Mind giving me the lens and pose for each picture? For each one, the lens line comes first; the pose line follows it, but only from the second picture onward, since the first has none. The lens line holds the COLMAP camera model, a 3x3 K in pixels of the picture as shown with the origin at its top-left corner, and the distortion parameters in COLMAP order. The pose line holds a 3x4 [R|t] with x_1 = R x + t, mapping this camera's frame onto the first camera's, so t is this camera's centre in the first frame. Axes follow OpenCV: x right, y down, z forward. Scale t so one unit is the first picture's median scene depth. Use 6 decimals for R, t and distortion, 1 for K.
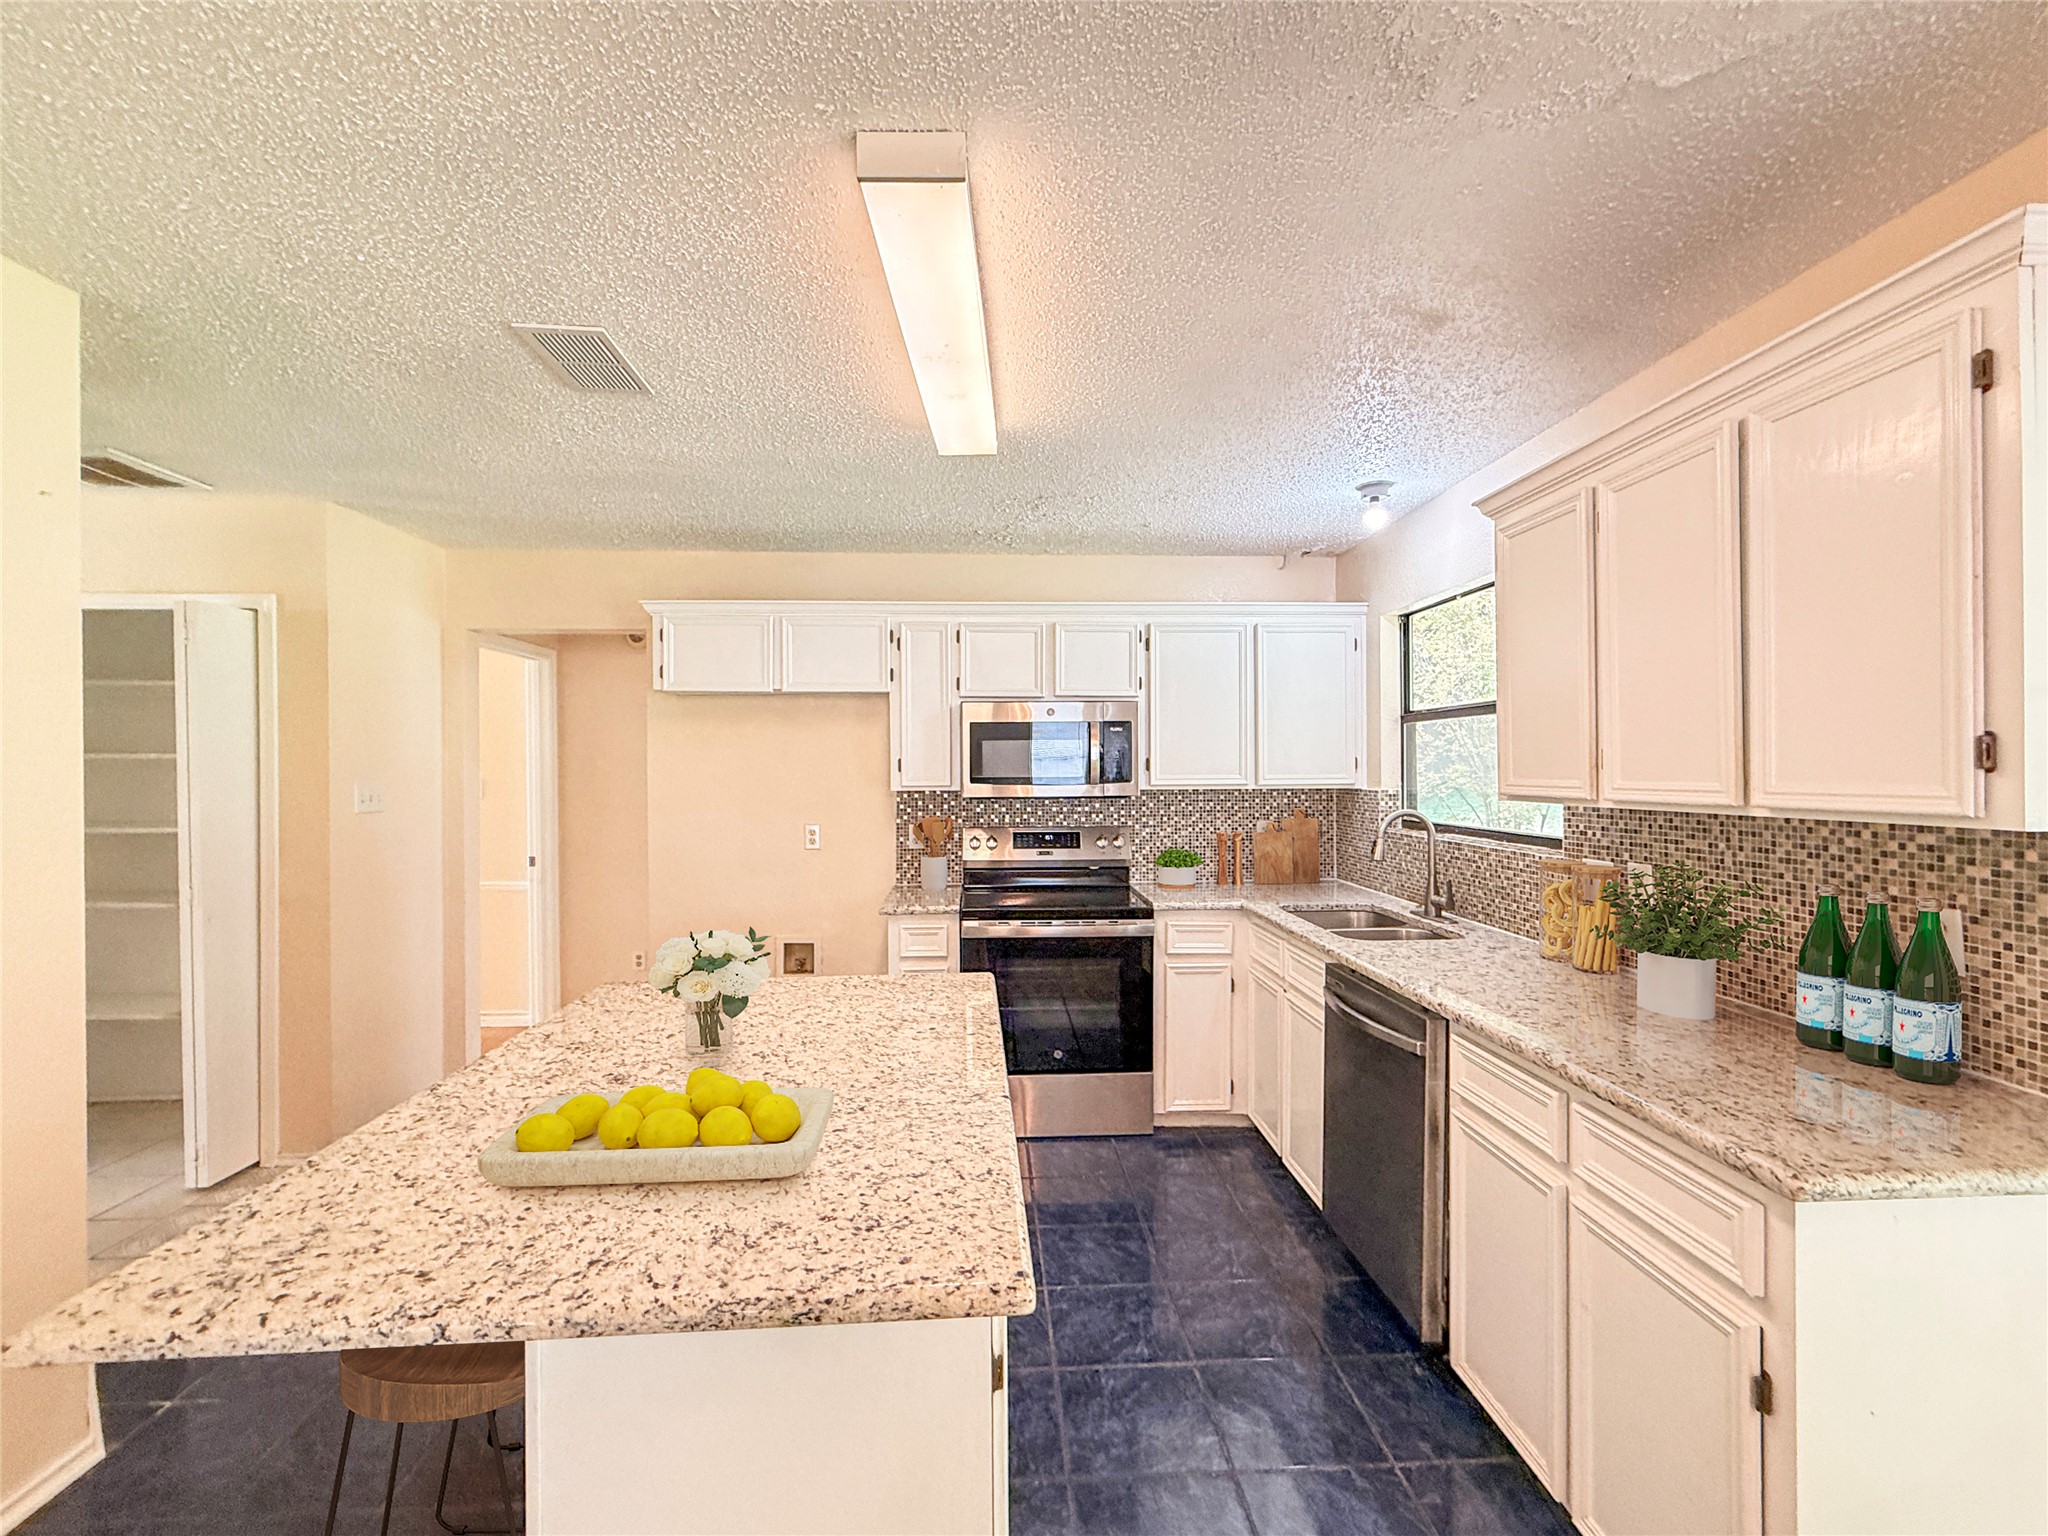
lens RADIAL K [[899.4, 0, 1024.3], [0, 899.4, 772.9], [0, 0, 1]] dist [-0.000161, 0.000206]
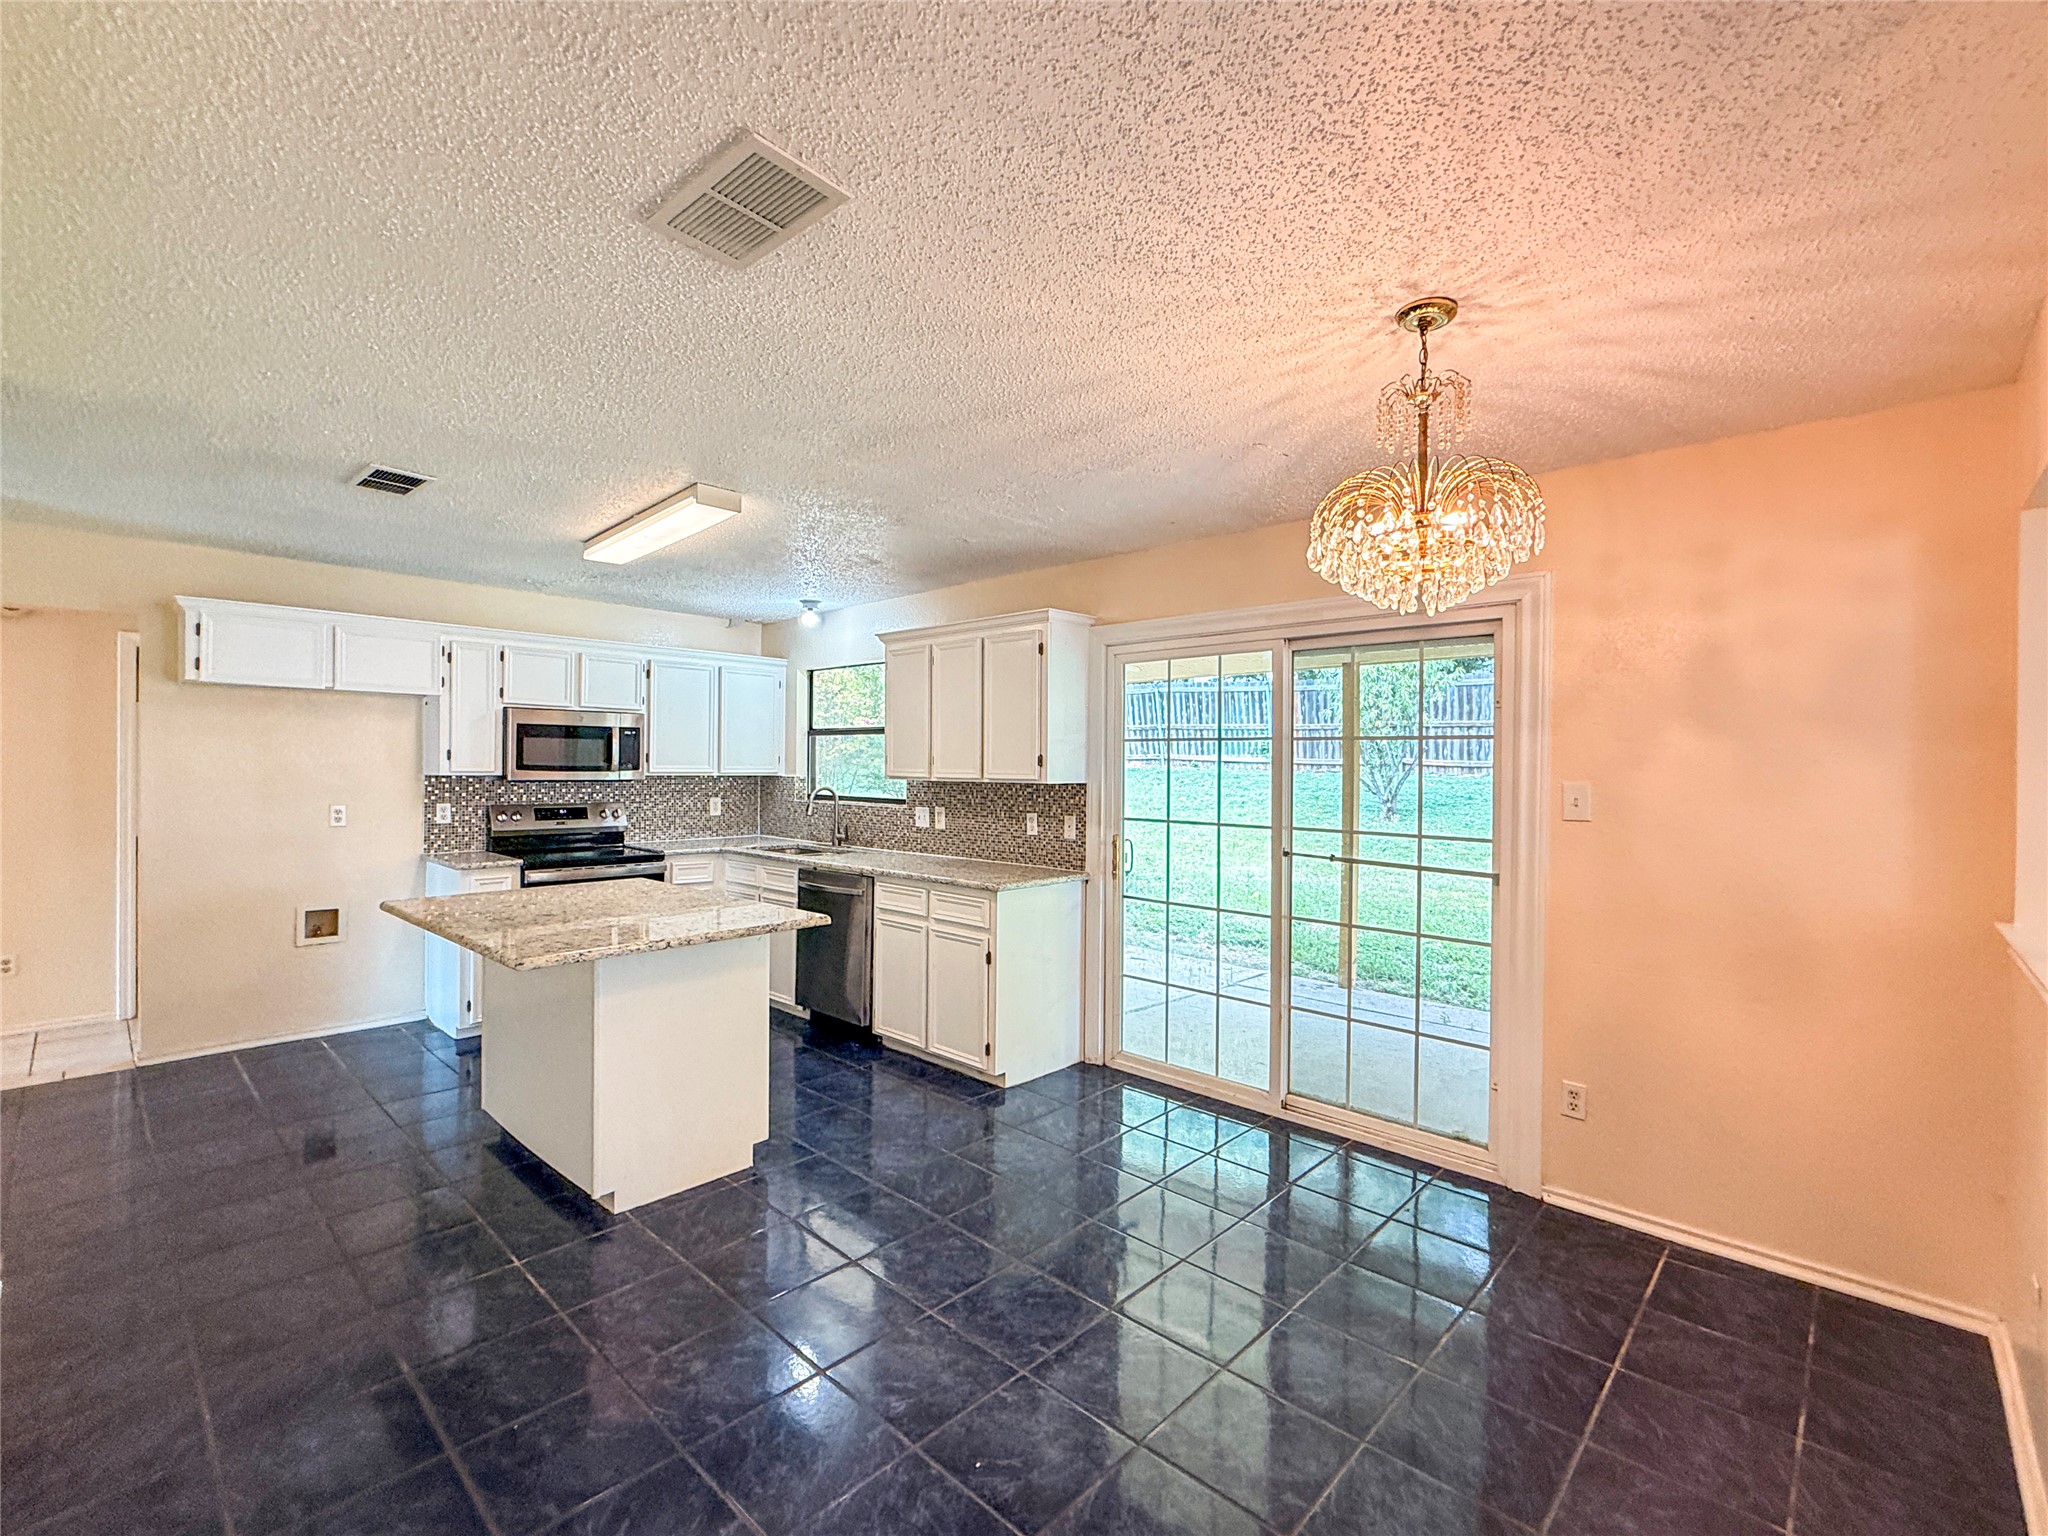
lens RADIAL K [[899.4, 0, 1026.5], [0, 899.4, 770.2], [0, 0, 1]] dist [-0.000161, 0.000206]
pose [[0.718914, 0.010218, 0.695024, -0.437991], [-0.011668, 0.999928, -0.002631, 0.007304], [-0.695001, -0.006217, 0.718982, -0.463740]]
